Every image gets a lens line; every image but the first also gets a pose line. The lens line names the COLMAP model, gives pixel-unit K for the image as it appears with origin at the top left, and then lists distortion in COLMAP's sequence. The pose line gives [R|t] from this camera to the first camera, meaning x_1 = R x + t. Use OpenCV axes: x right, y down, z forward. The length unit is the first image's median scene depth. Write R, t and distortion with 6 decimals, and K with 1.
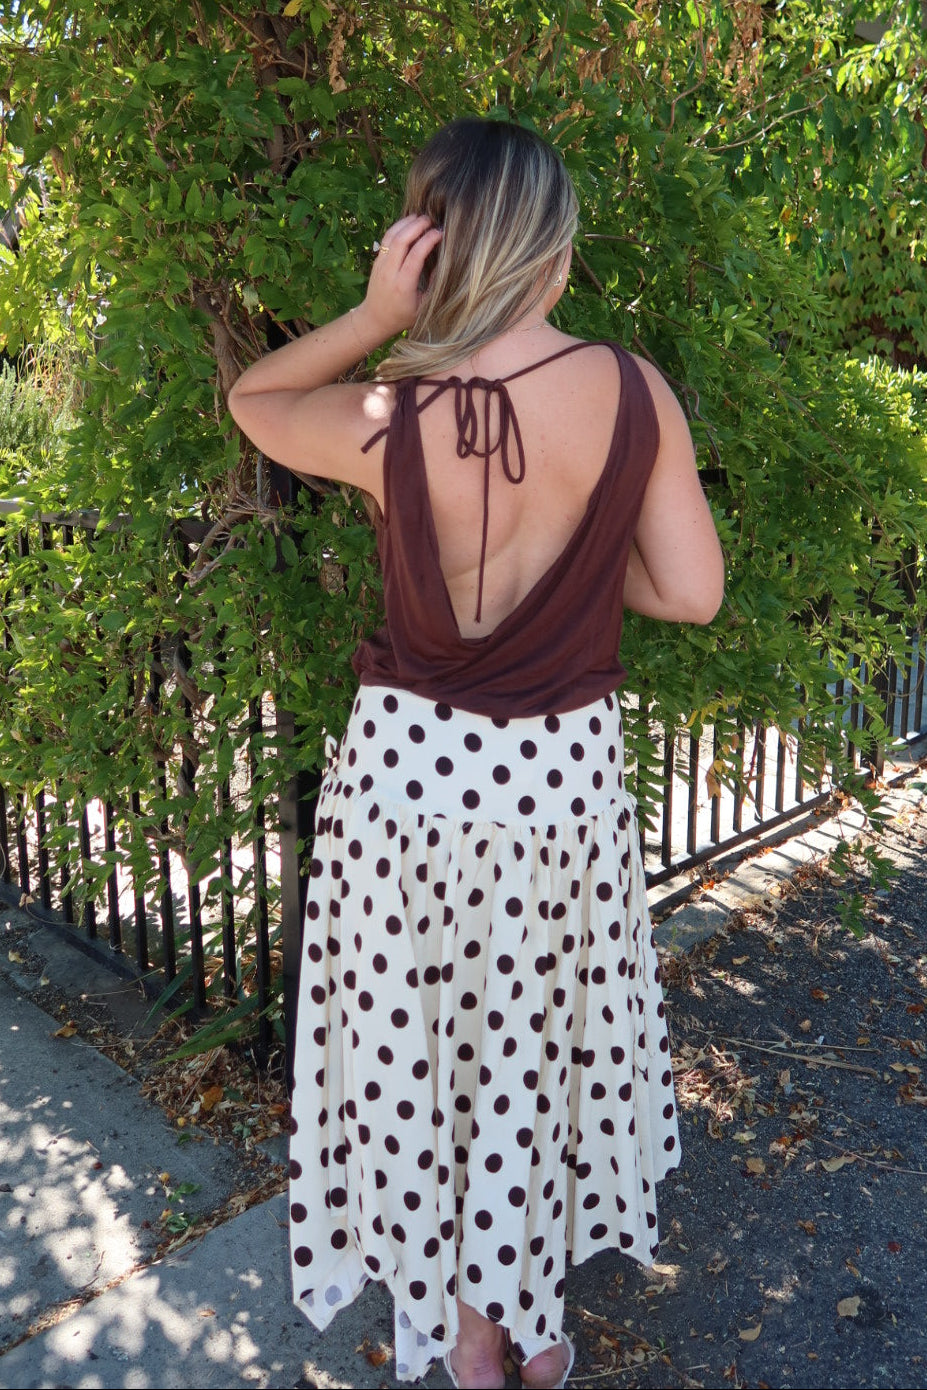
lens RADIAL K [[1107.4, 0, 466.3], [0, 1107.4, 578.9], [0, 0, 1]] dist [-0.019307, 0.009250]
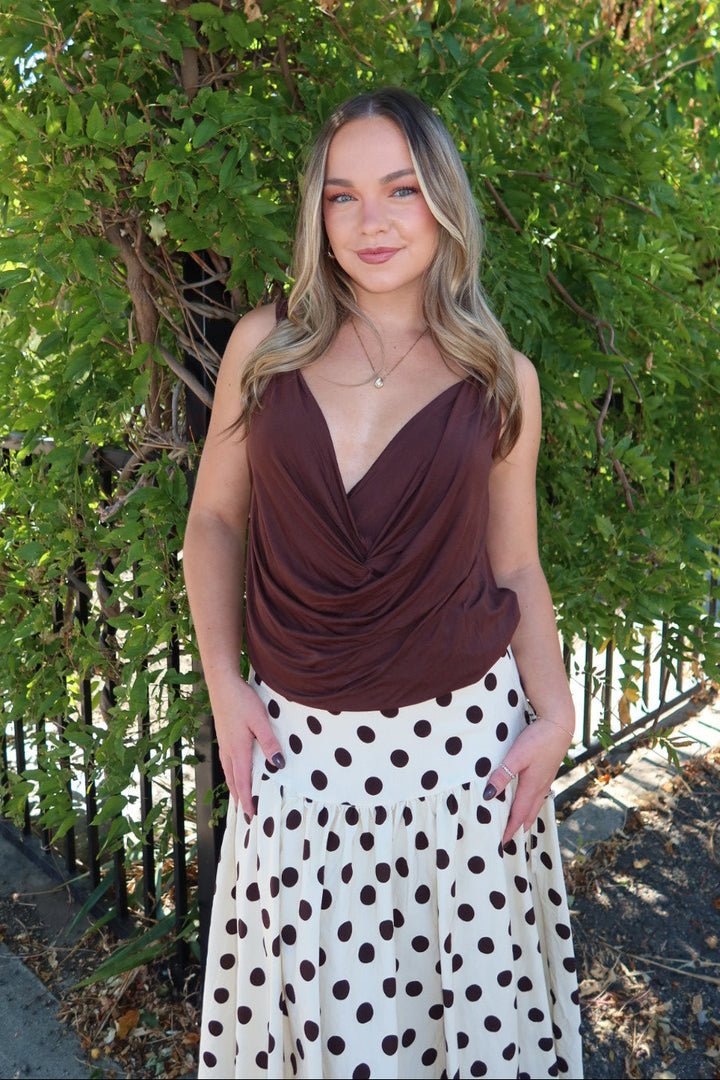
lens RADIAL K [[876.0, 0, 373.6], [0, 876.0, 437.5], [0, 0, 1]] dist [-0.030546, 0.013313]
pose [[0.999998, 0.001909, -0.000848, -0.006774], [-0.001934, 0.999516, -0.031044, -0.038950], [0.000788, 0.031046, 0.999518, 0.194030]]
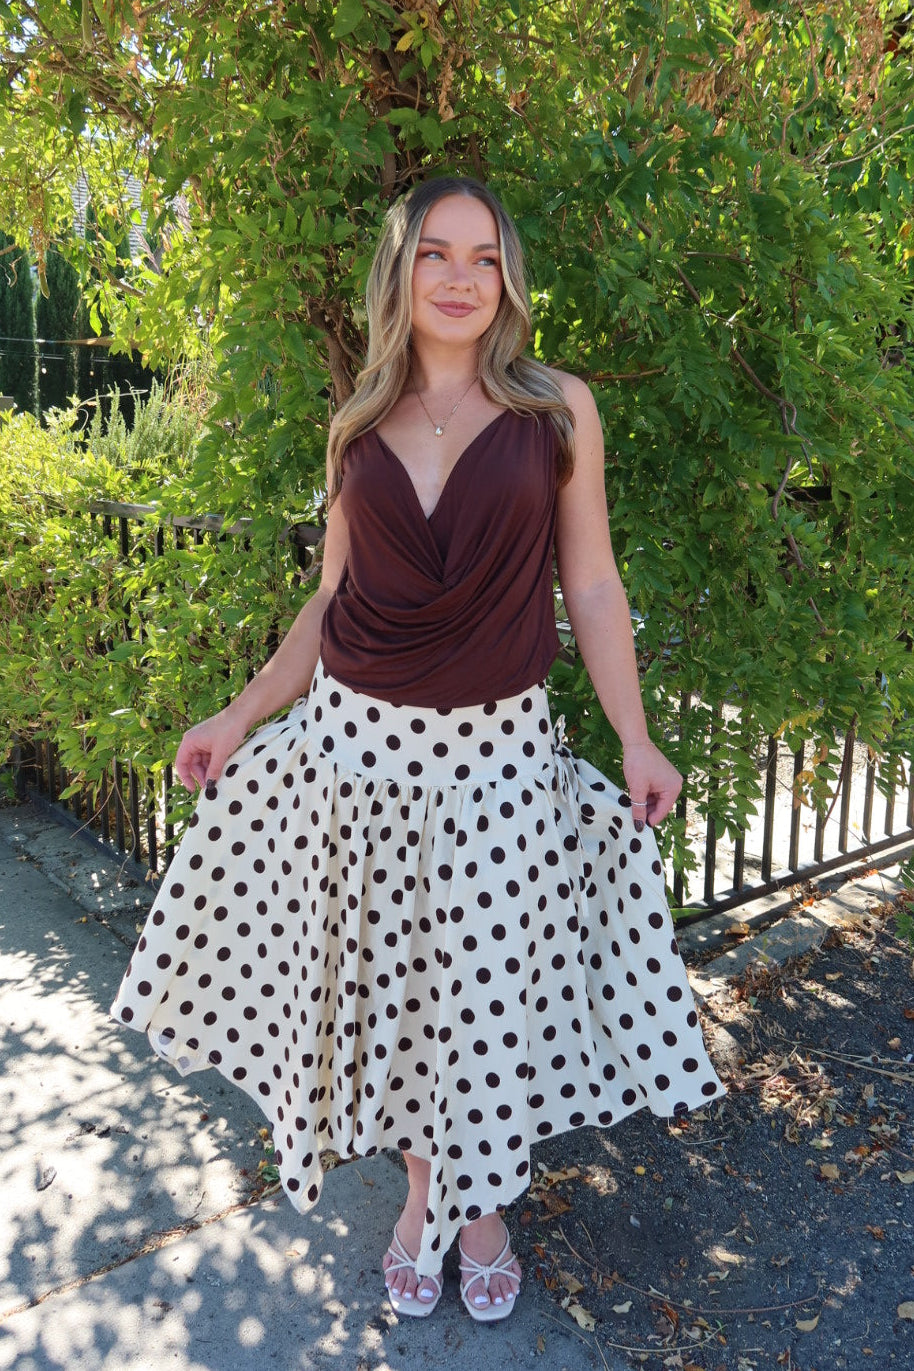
lens RADIAL K [[1106.2, 0, 465.1], [0, 1106.2, 601.6], [0, 0, 1]] dist [-0.014023, 0.004173]
pose [[0.992074, 0.027535, -0.122599, 0.035242], [-0.027275, 0.999621, 0.003793, 0.013180], [0.122657, -0.000419, 0.992449, -0.040324]]
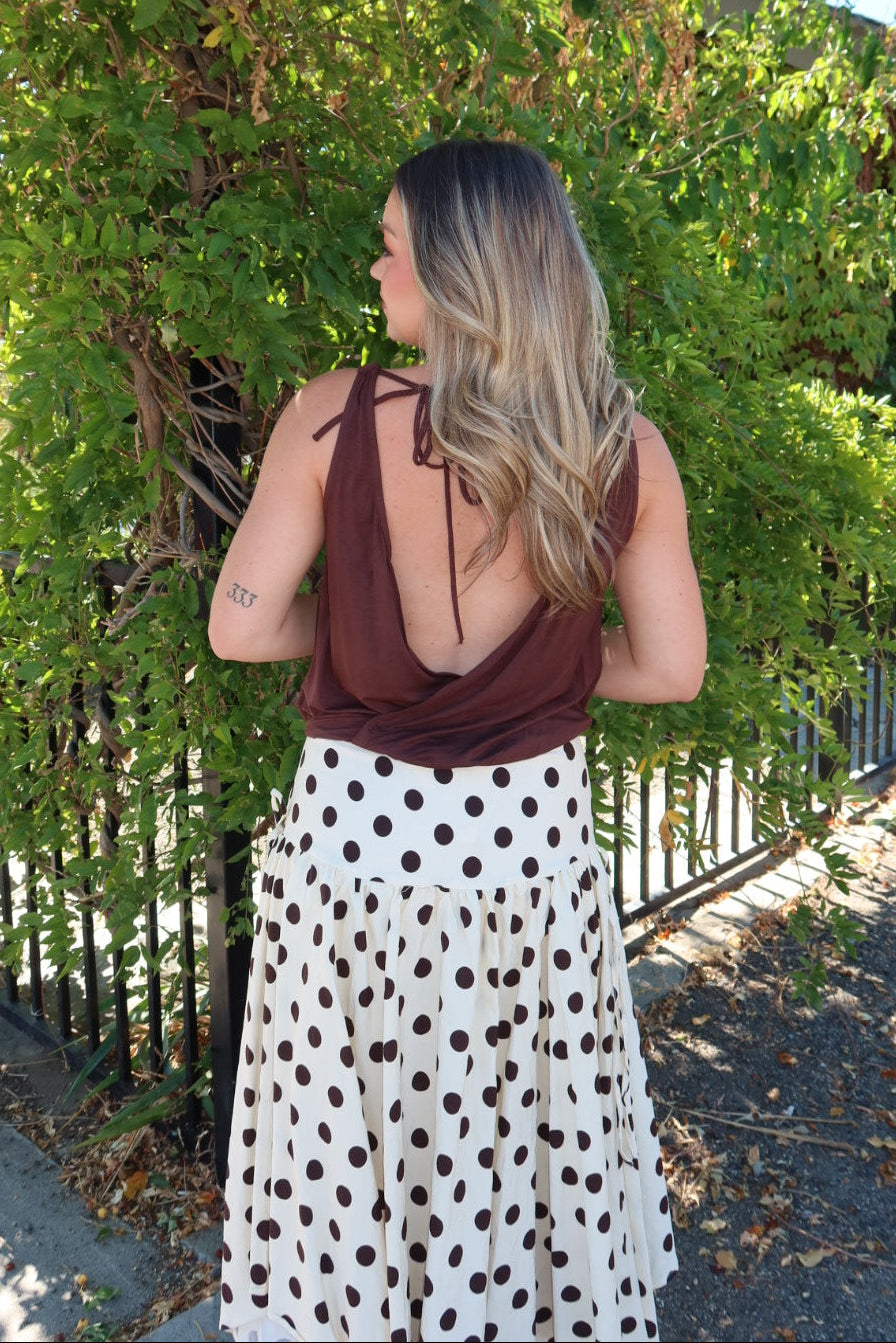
lens RADIAL K [[1106.6, 0, 401.7], [0, 1106.6, 533.4], [0, 0, 1]] dist [-0.025562, 0.012301]
pose [[0.999877, -0.014491, -0.006026, 0.006588], [0.014085, 0.997935, -0.062663, -0.014980], [0.006921, 0.062571, 0.998017, 0.045277]]
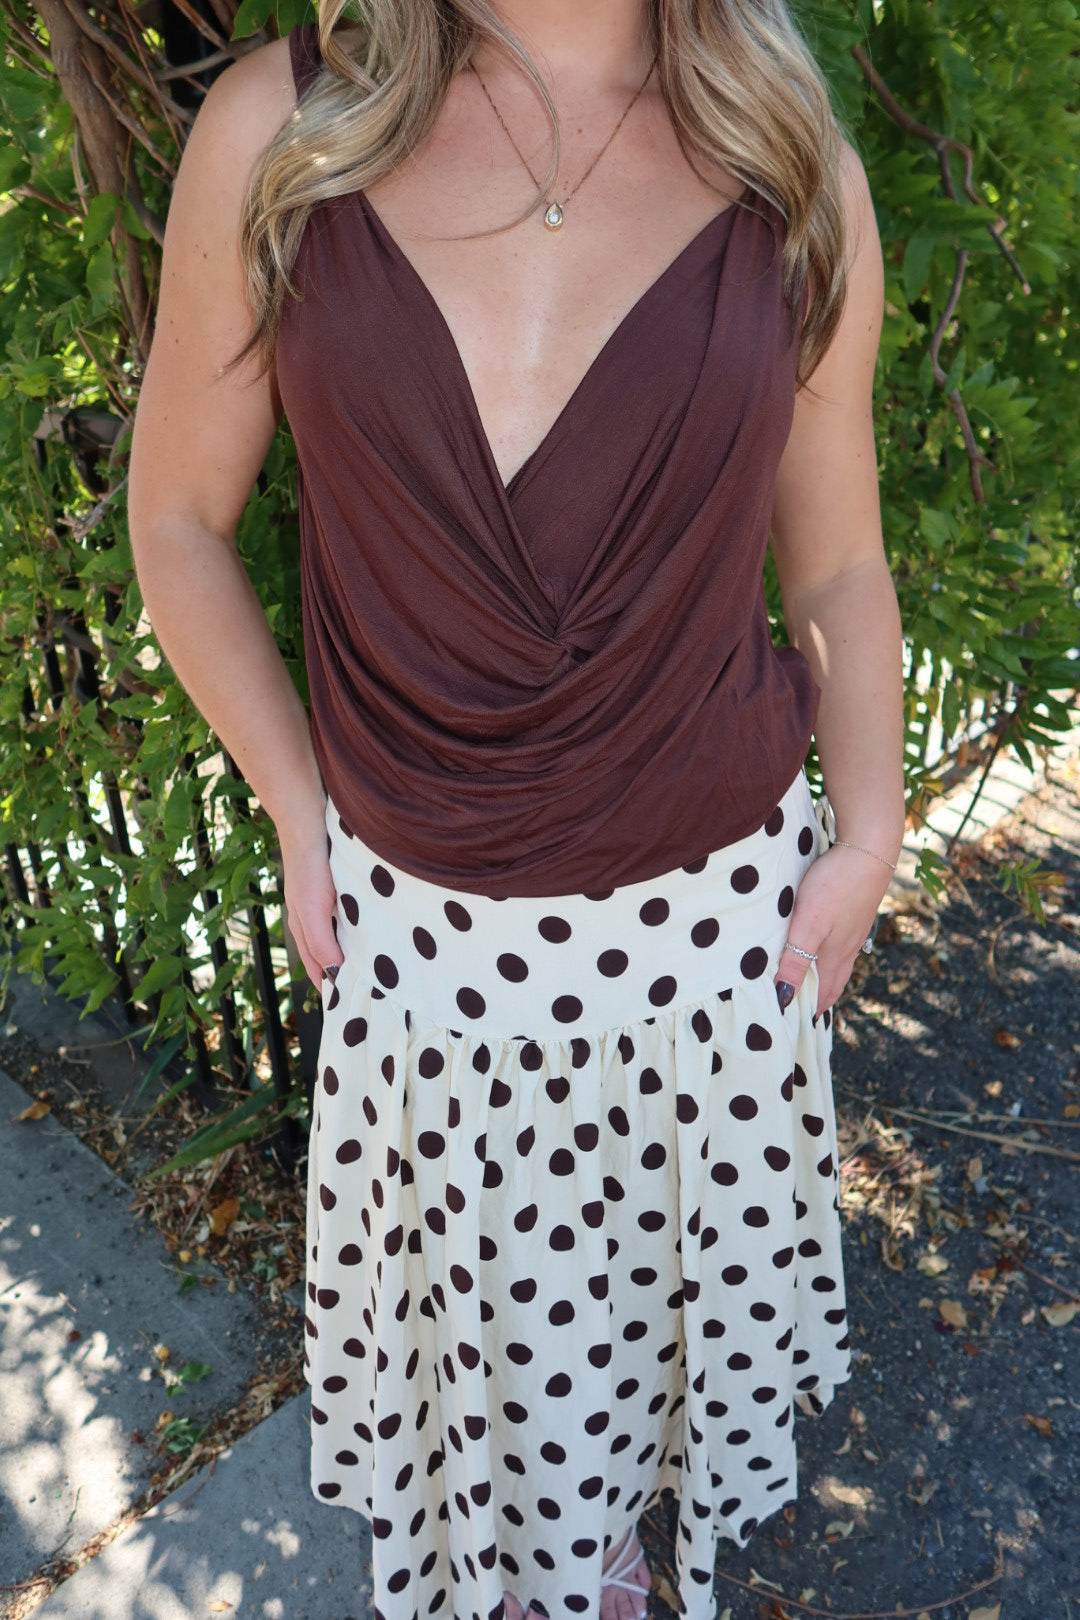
lens RADIAL K [[1114.6, 0, 529.2], [0, 1114.6, 806.7], [0, 0, 1]] dist [-0.023967, 0.008623]
pose [[0.999541, -0.026900, 0.013959, -0.023712], [0.021196, 0.949710, 0.312413, -0.032178], [-0.021661, -0.311973, 0.949844, 0.354261]]
